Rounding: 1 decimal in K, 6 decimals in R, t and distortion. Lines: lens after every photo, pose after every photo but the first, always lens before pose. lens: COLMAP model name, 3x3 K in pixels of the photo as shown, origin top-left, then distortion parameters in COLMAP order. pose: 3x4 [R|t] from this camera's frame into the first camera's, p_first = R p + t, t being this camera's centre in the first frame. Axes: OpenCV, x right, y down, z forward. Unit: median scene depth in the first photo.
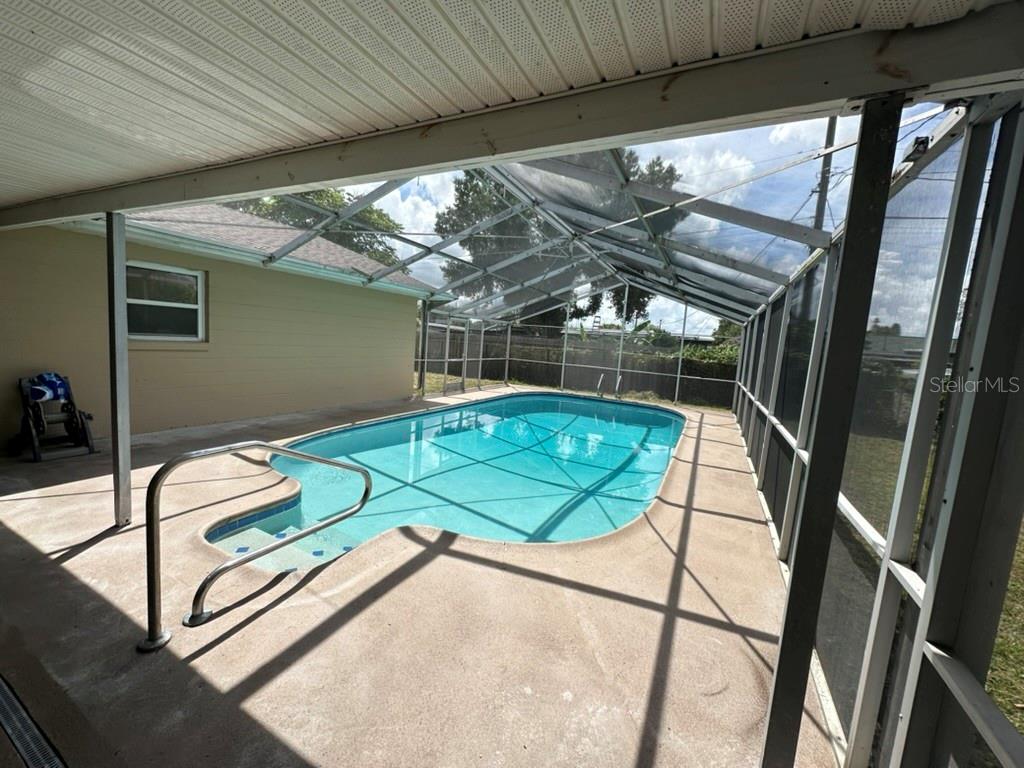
lens RADIAL K [[406.9, 0, 506.0], [0, 406.9, 386.3], [0, 0, 1]] dist [-0.003424, 0.001393]
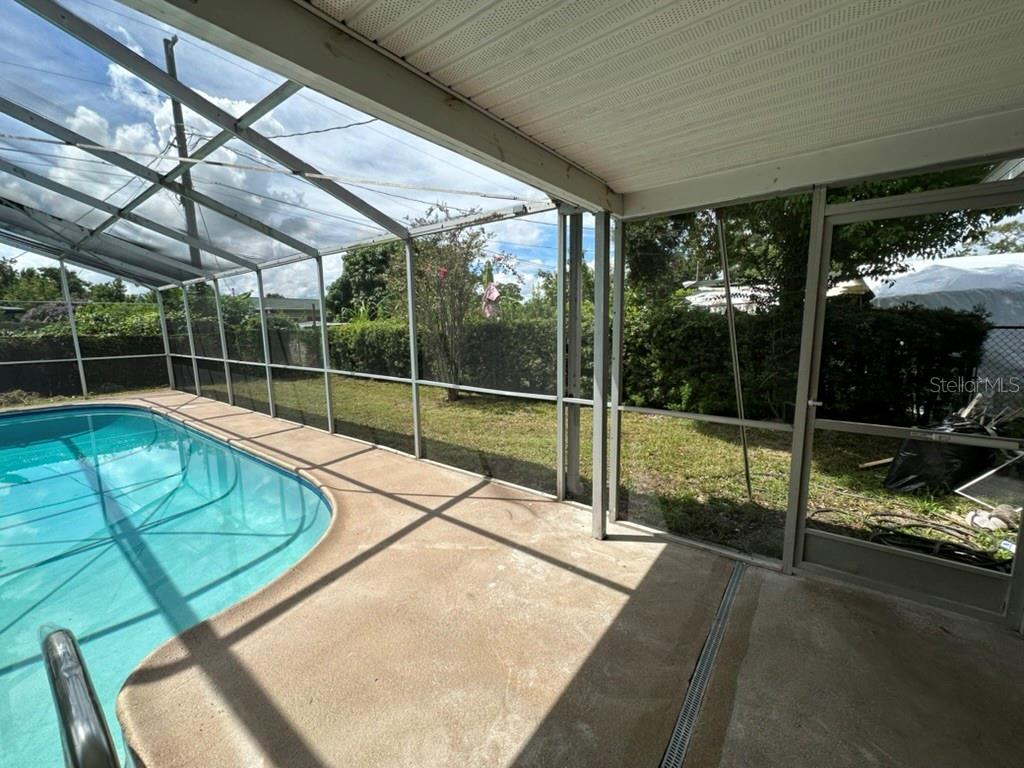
lens RADIAL K [[406.9, 0, 523.2], [0, 406.9, 378.9], [0, 0, 1]] dist [-0.003424, 0.001393]
pose [[0.162641, -0.211892, 0.963665, -0.168655], [0.140209, 0.971721, 0.189999, -0.019282], [-0.976673, 0.104212, 0.187751, 0.097009]]
